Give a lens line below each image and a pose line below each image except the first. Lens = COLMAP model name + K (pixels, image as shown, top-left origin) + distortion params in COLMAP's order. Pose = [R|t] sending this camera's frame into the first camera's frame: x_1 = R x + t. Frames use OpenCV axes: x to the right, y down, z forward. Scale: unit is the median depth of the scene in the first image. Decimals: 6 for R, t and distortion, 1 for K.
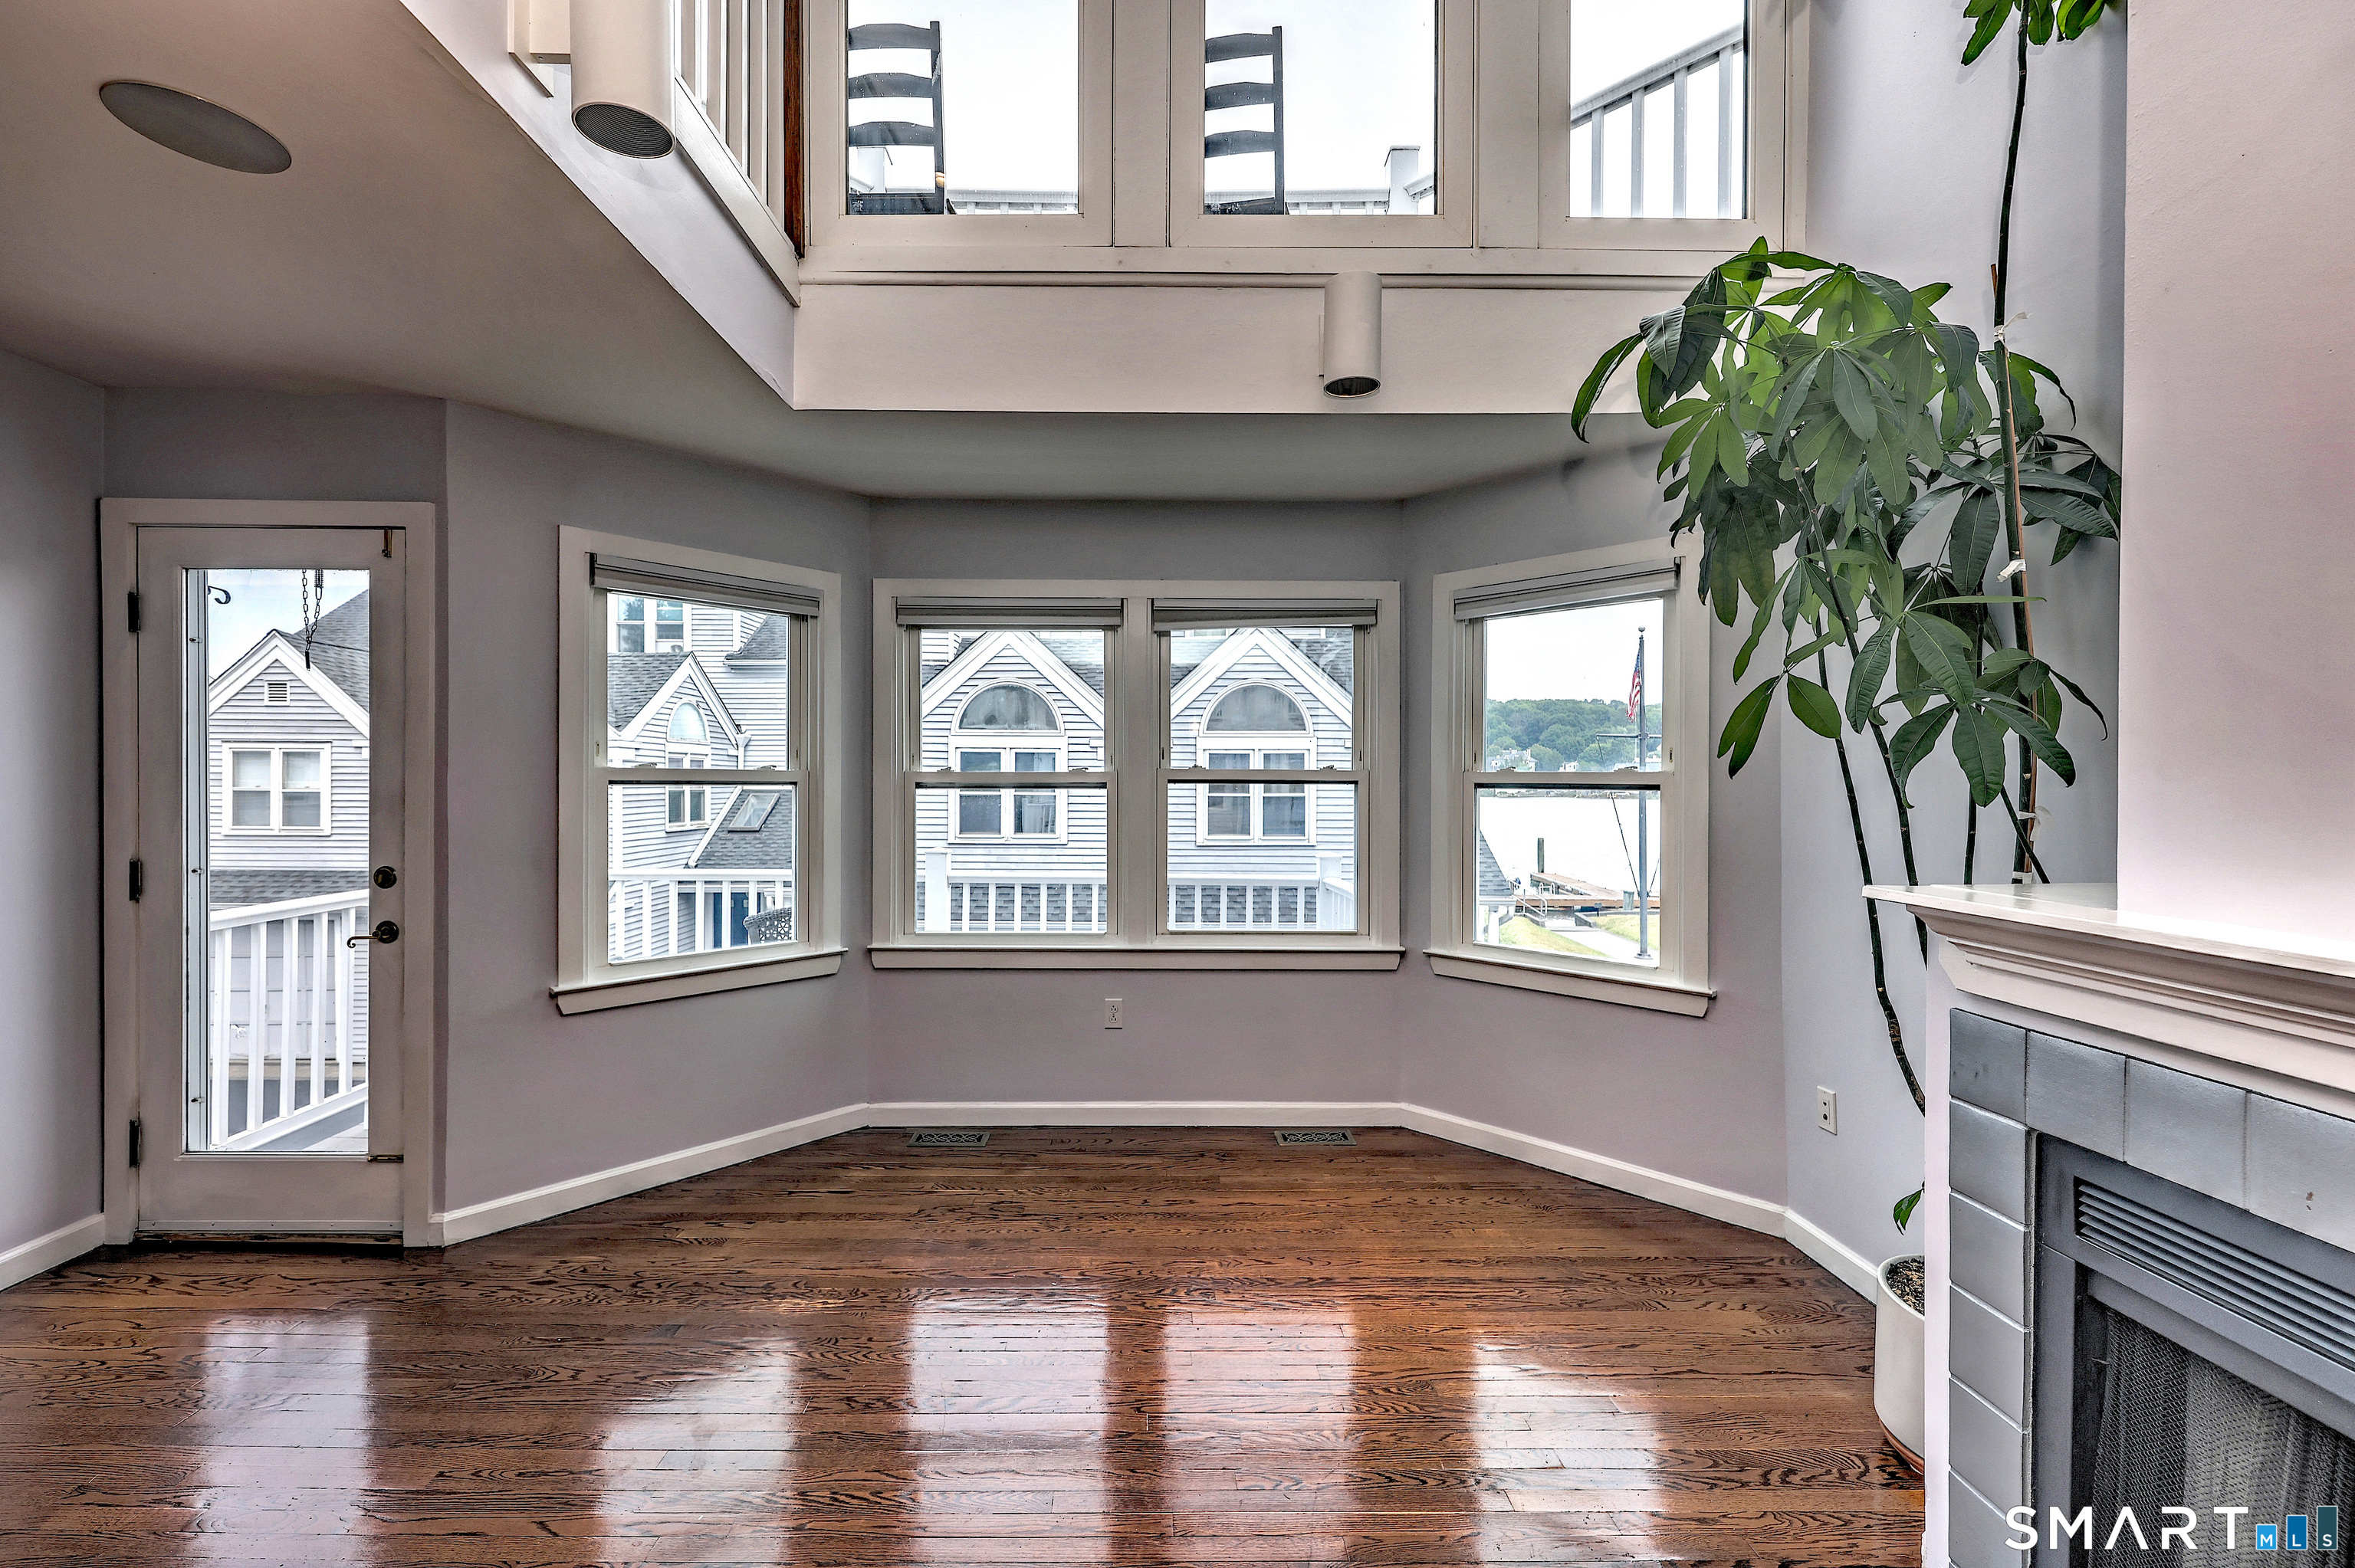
lens RADIAL K [[994.1, 0, 1148.4], [0, 994.1, 787.9], [0, 0, 1]] dist [0.002370, 0.000004]
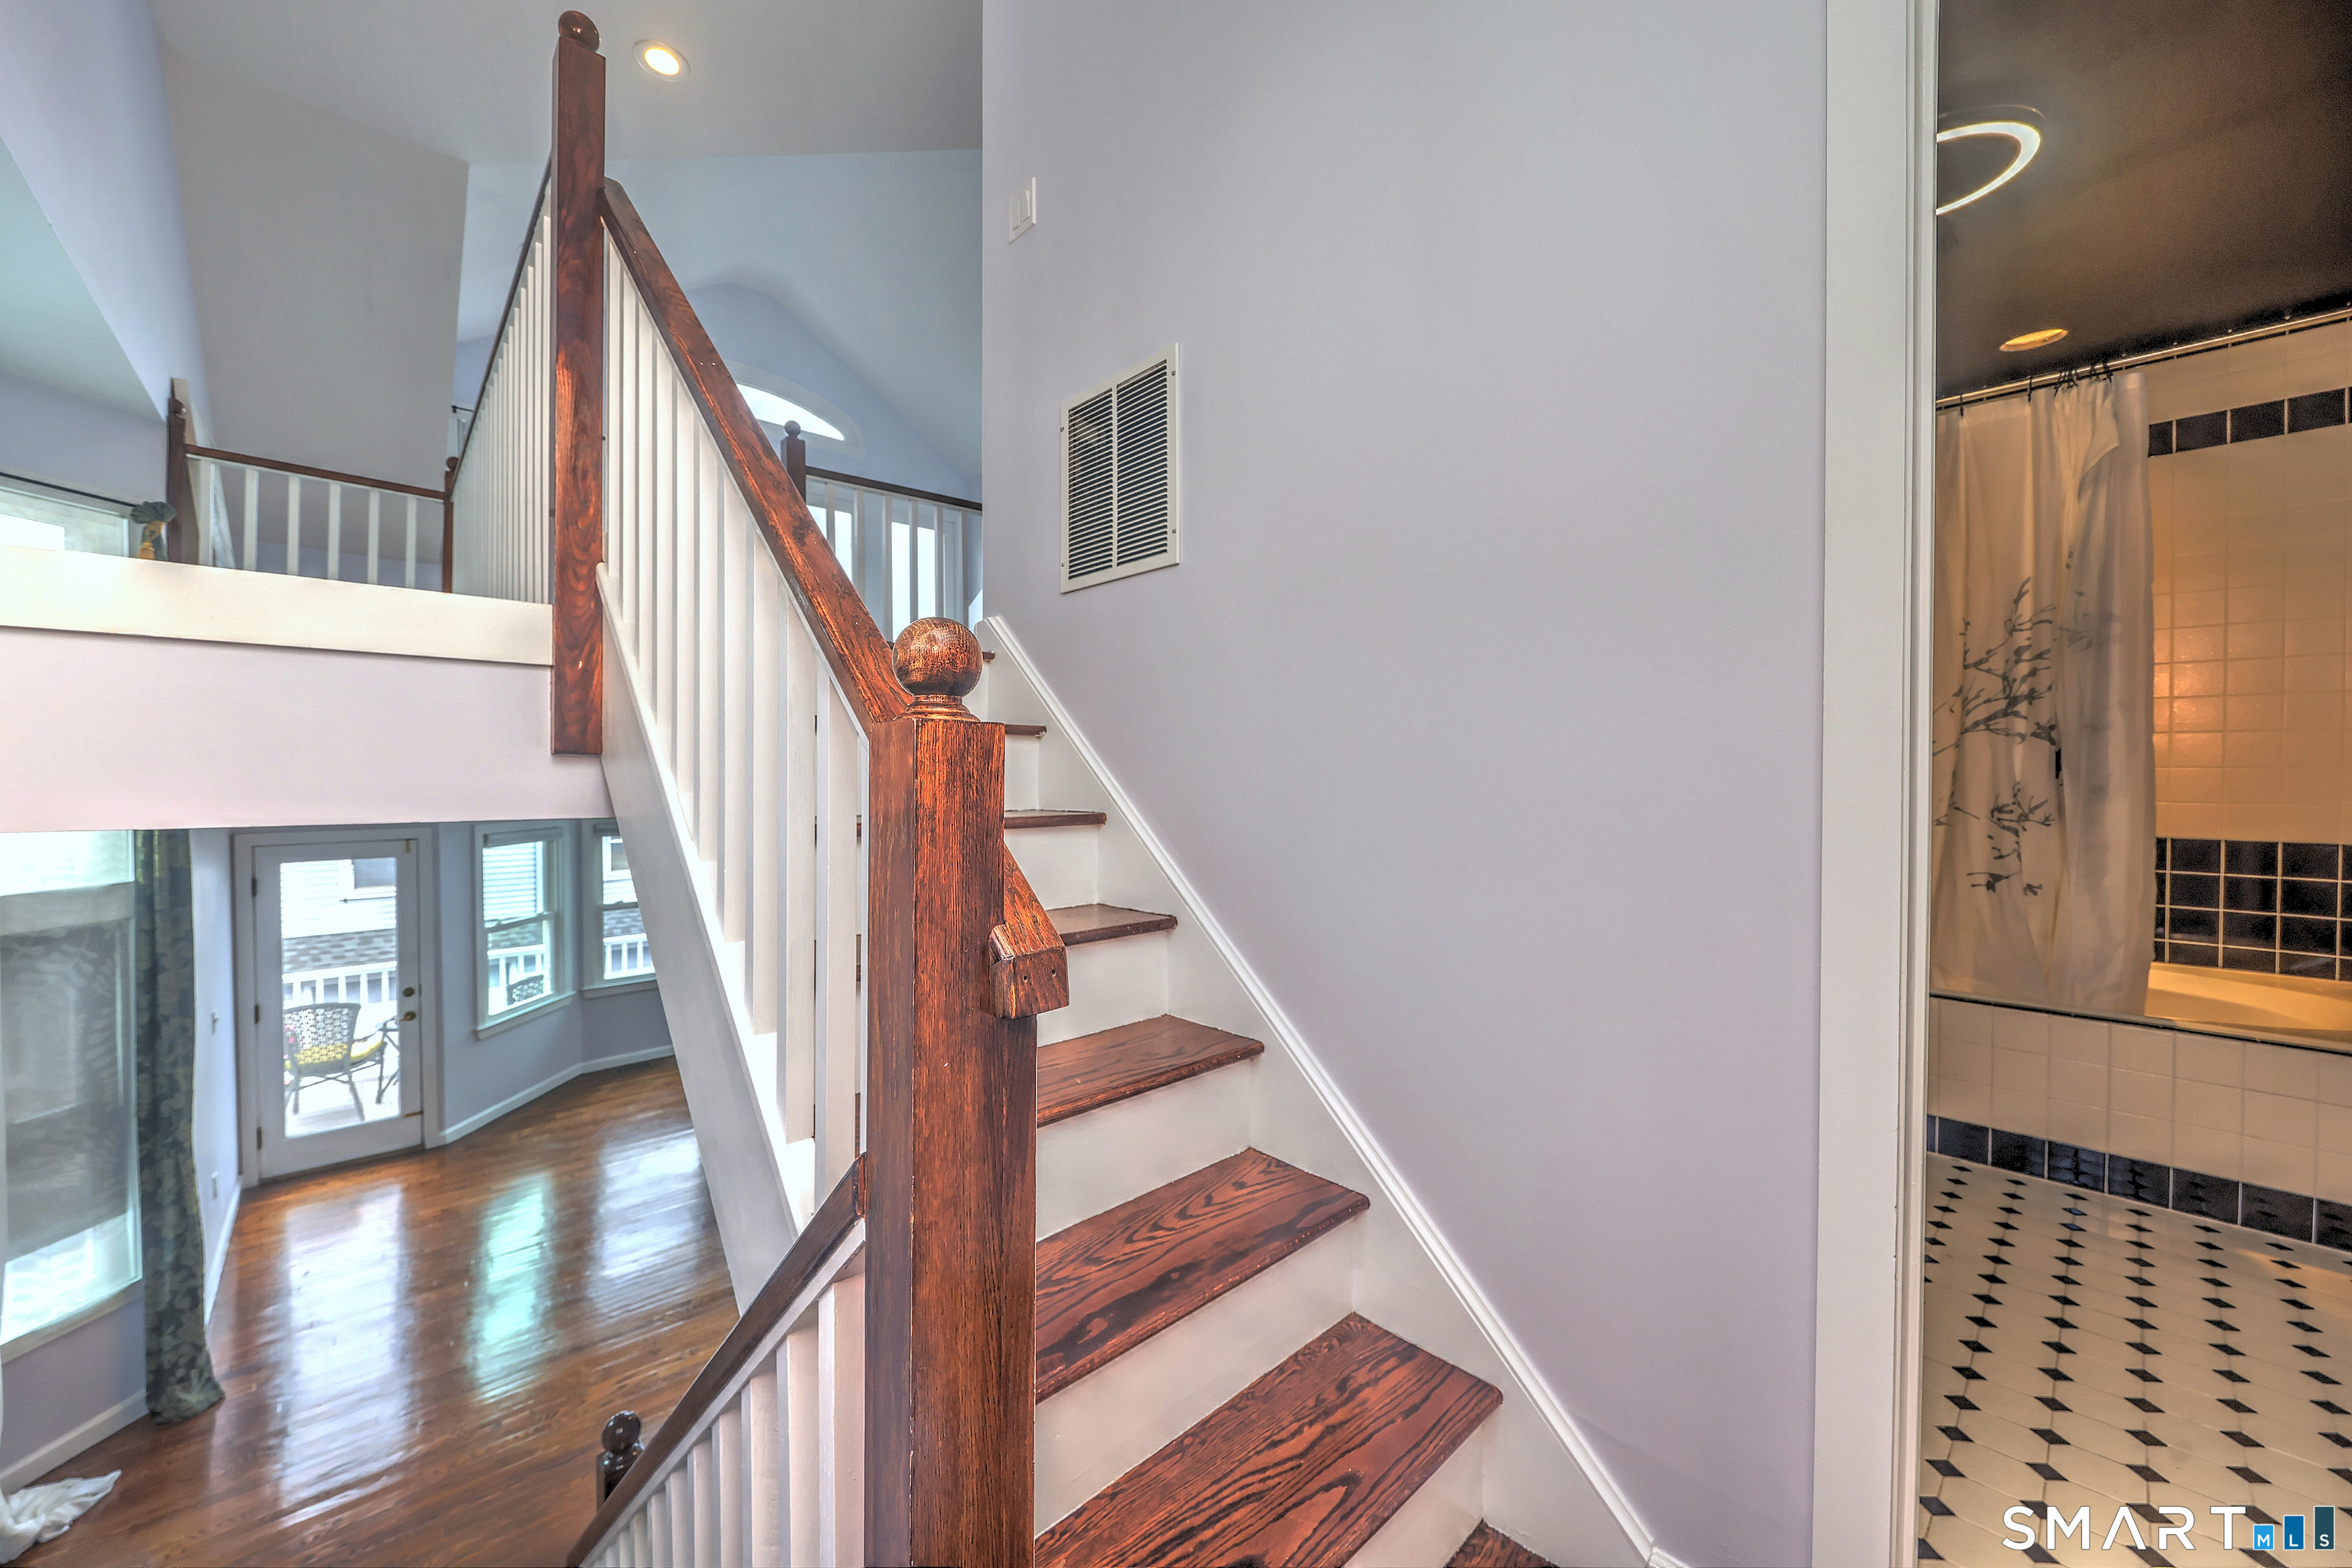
lens RADIAL K [[873.4, 0, 1161.0], [0, 873.4, 774.9], [0, 0, 1]] dist [-0.009498, 0.000062]
pose [[0.745714, -0.013917, 0.666120, -0.710018], [0.013931, 0.999889, 0.005295, -0.352056], [-0.666120, 0.005331, 0.745825, -1.459433]]
